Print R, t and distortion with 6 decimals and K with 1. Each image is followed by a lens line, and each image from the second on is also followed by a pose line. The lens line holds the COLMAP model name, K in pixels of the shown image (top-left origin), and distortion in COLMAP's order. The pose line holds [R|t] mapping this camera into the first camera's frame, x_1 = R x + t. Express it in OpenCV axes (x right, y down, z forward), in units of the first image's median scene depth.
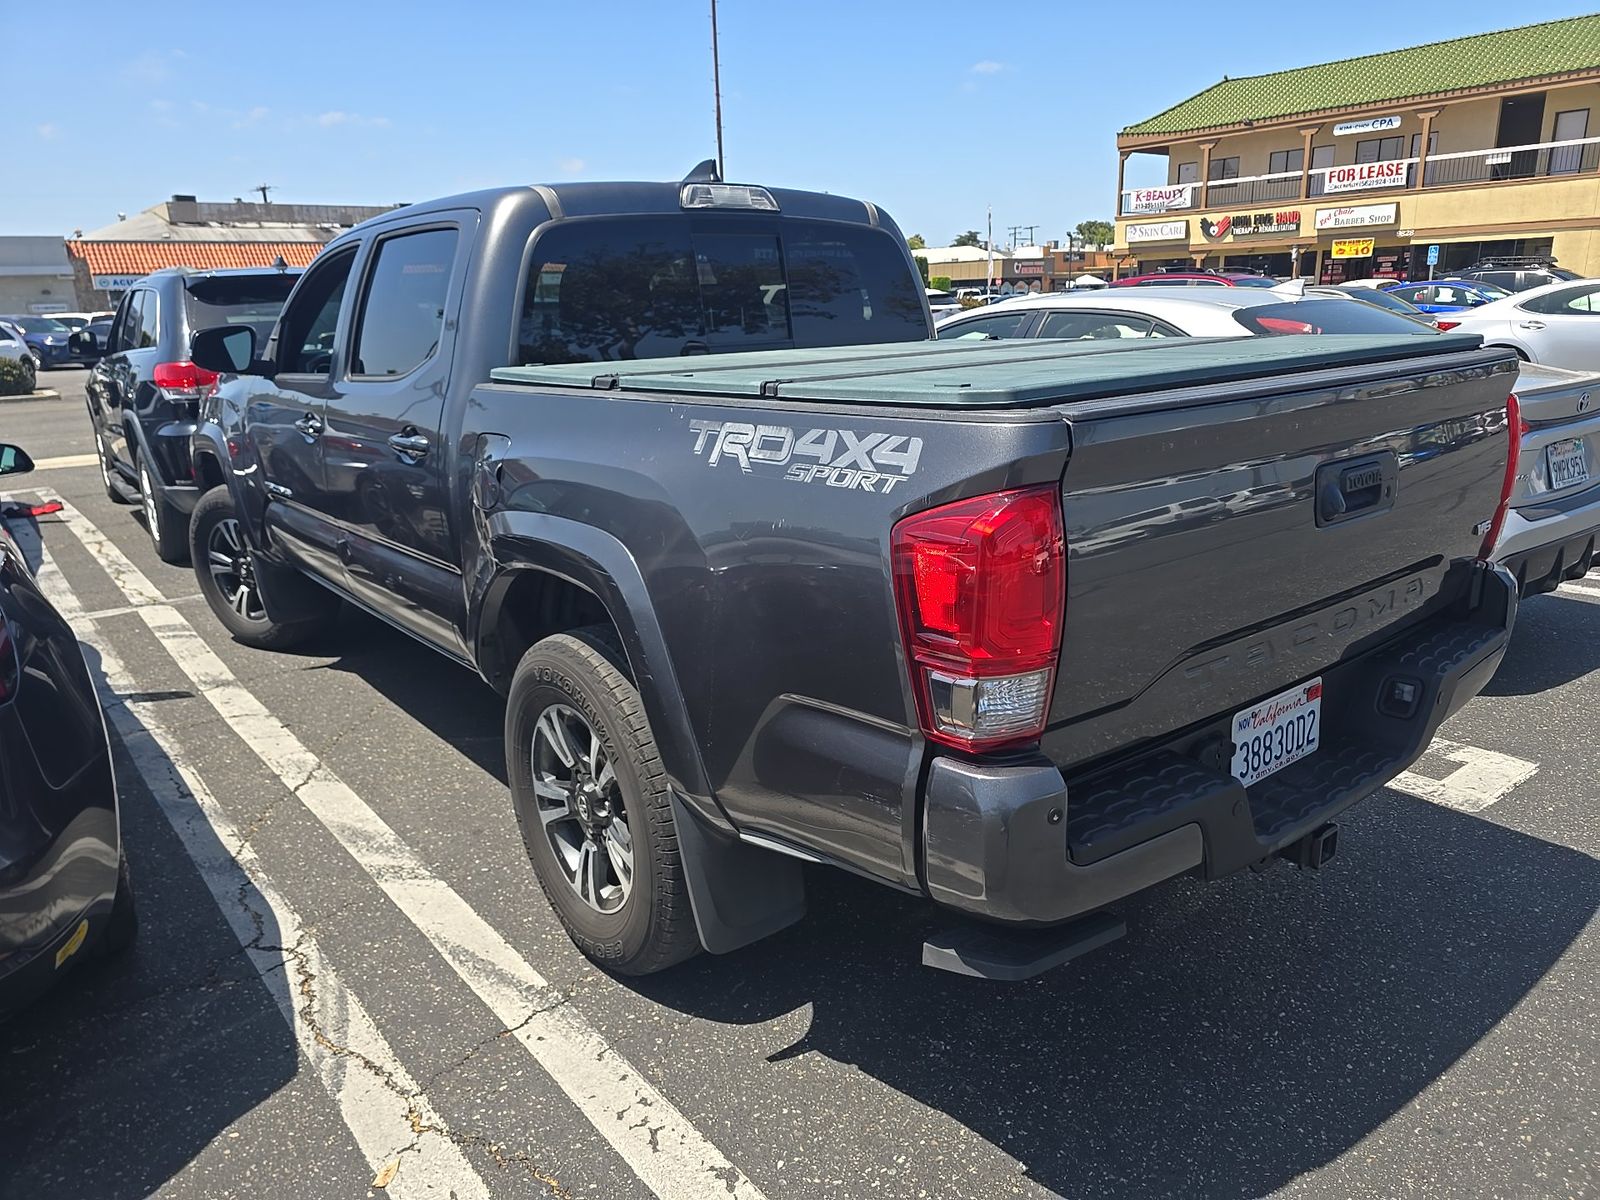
lens RADIAL K [[1084.1, 0, 787.7], [0, 1084.1, 606.6], [0, 0, 1]] dist [0.027090, -0.028161]
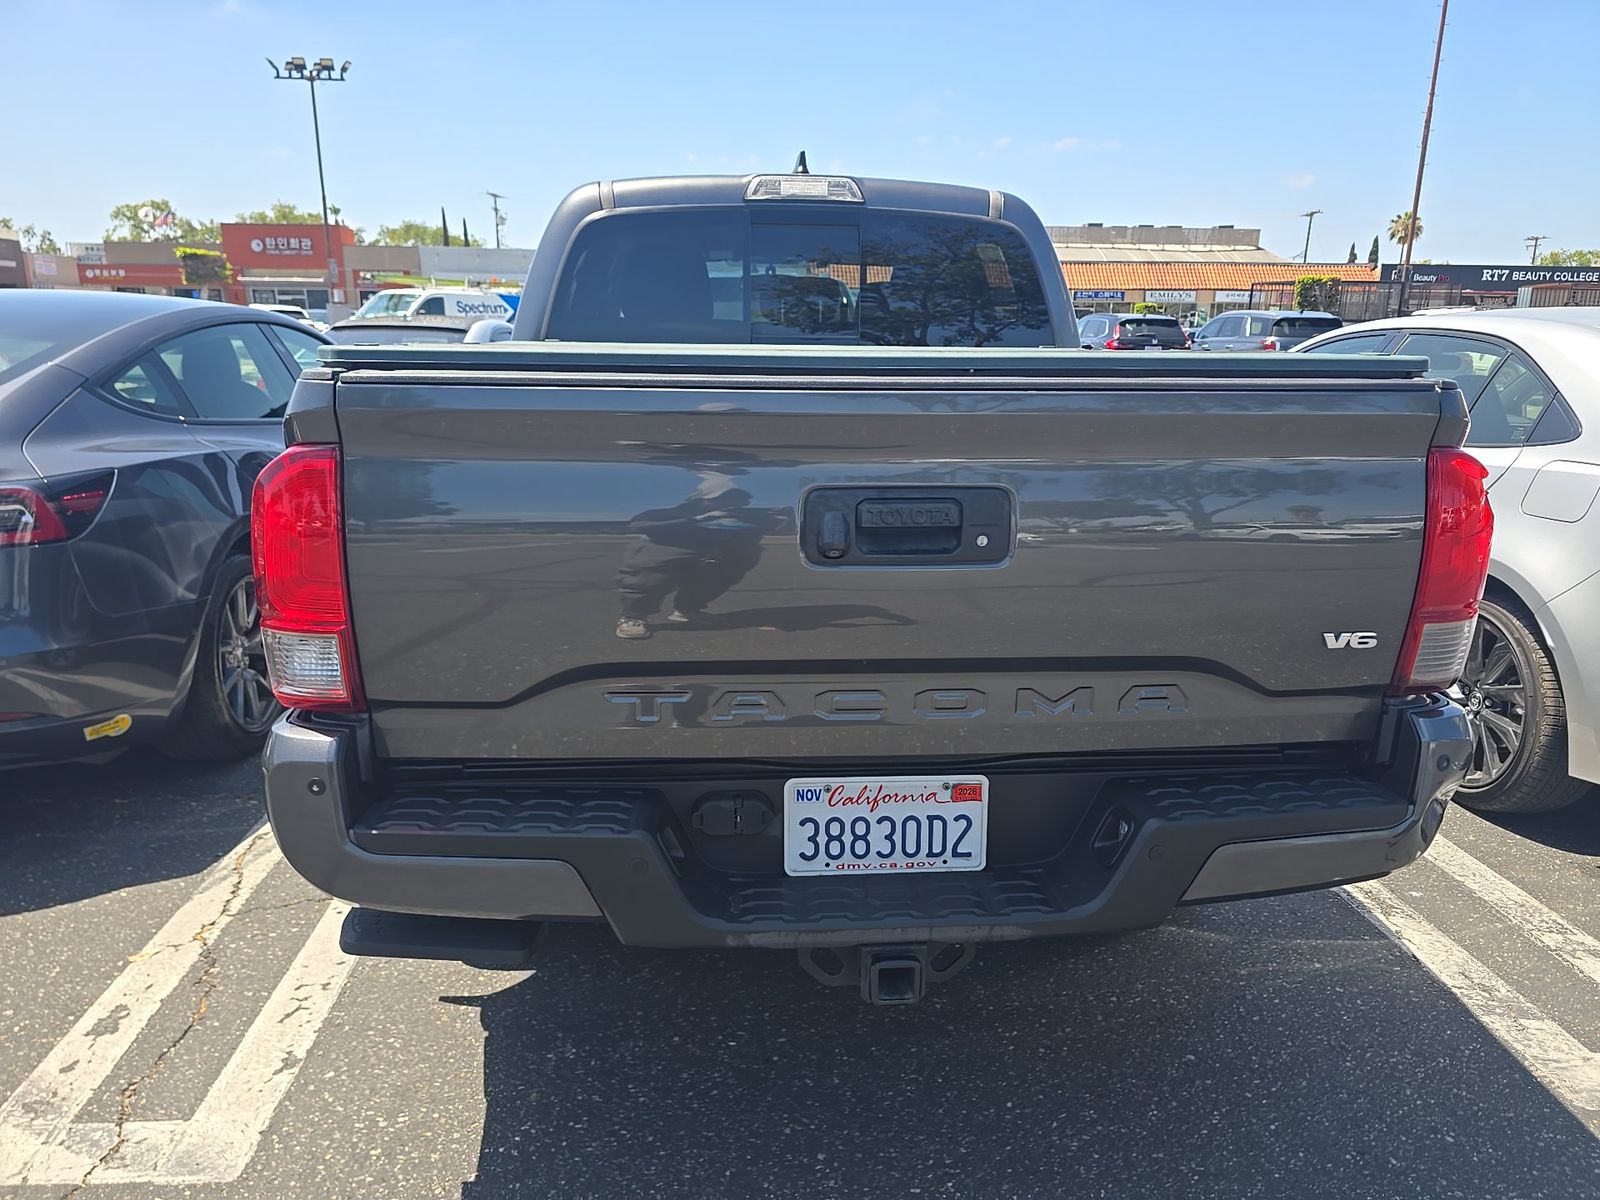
lens RADIAL K [[1084.1, 0, 796.1], [0, 1084.1, 598.3], [0, 0, 1]] dist [0.027090, -0.028161]
pose [[0.828210, 0.174163, -0.532669, 0.546302], [-0.186302, 0.981990, 0.031406, -0.041492], [0.528545, 0.073226, 0.845741, 0.193040]]
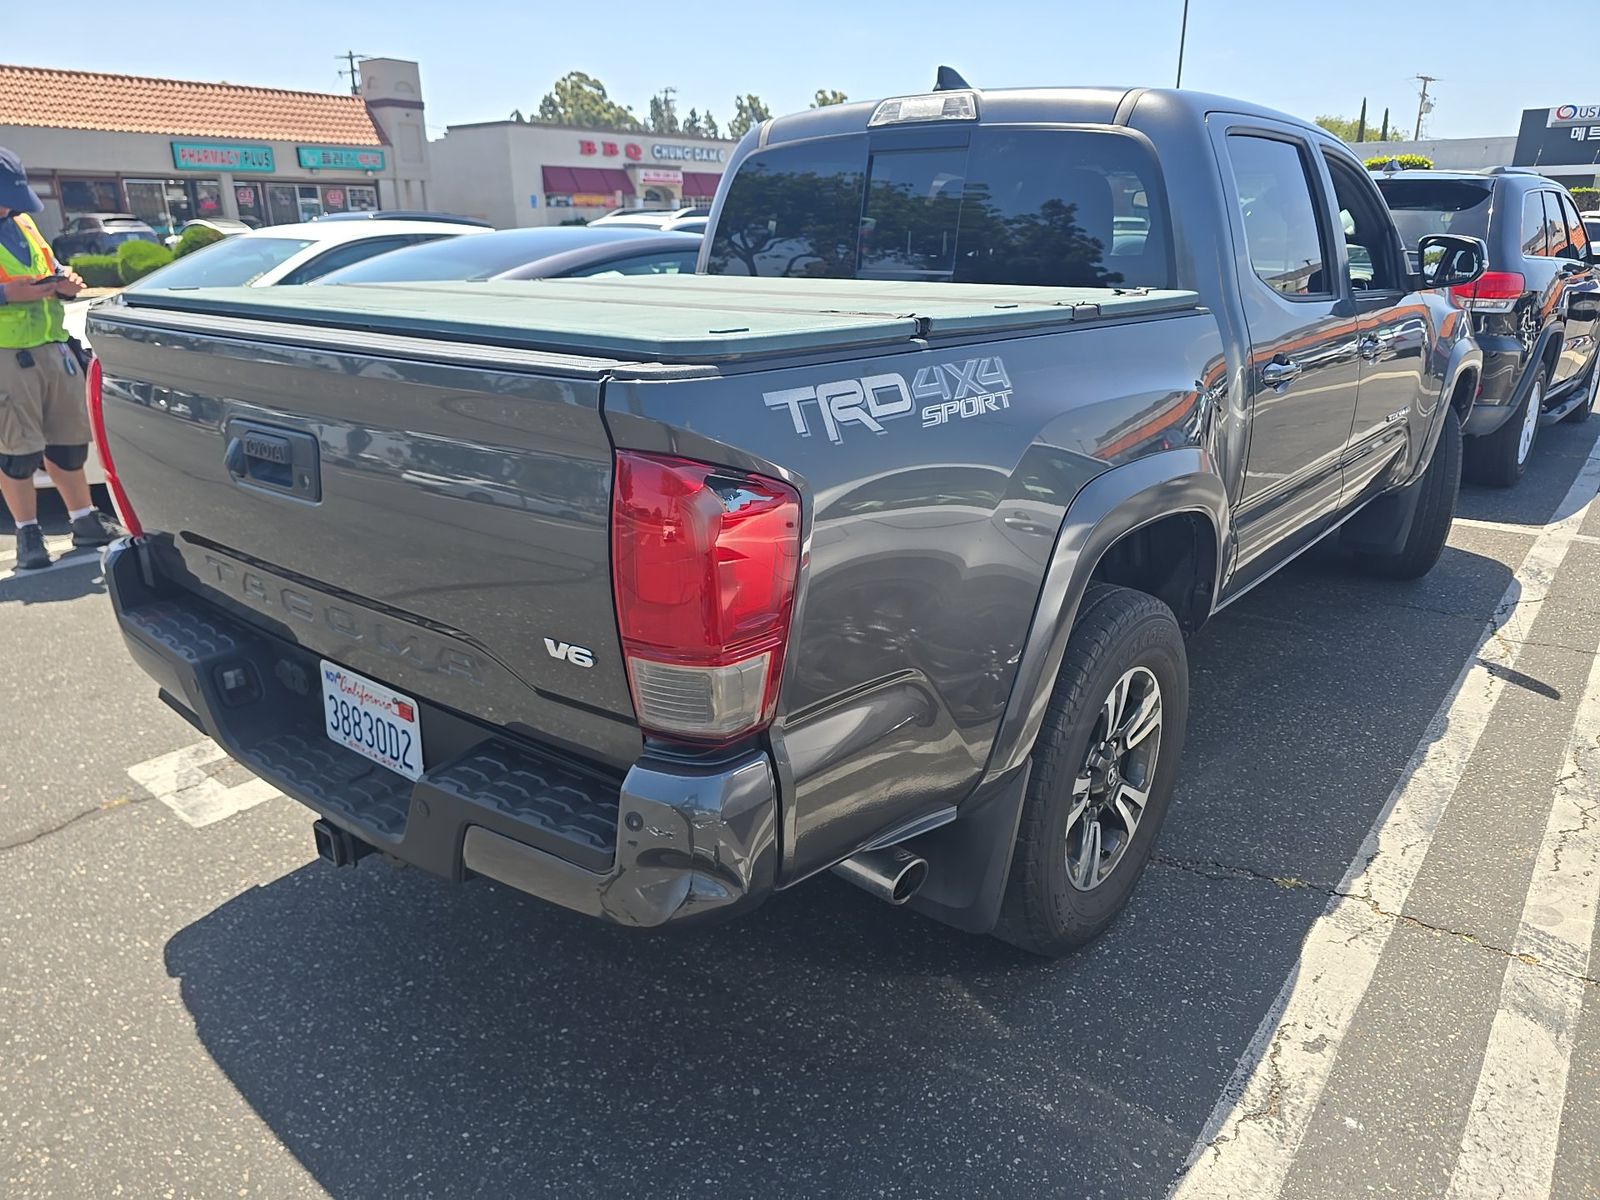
lens RADIAL K [[1084.1, 0, 800.2], [0, 1084.1, 596.9], [0, 0, 1]] dist [0.027090, -0.028161]
pose [[0.226488, 0.339887, -0.912787, 0.924130], [-0.266866, 0.922933, 0.277448, -0.229678], [0.936742, 0.180753, 0.299738, 0.720969]]
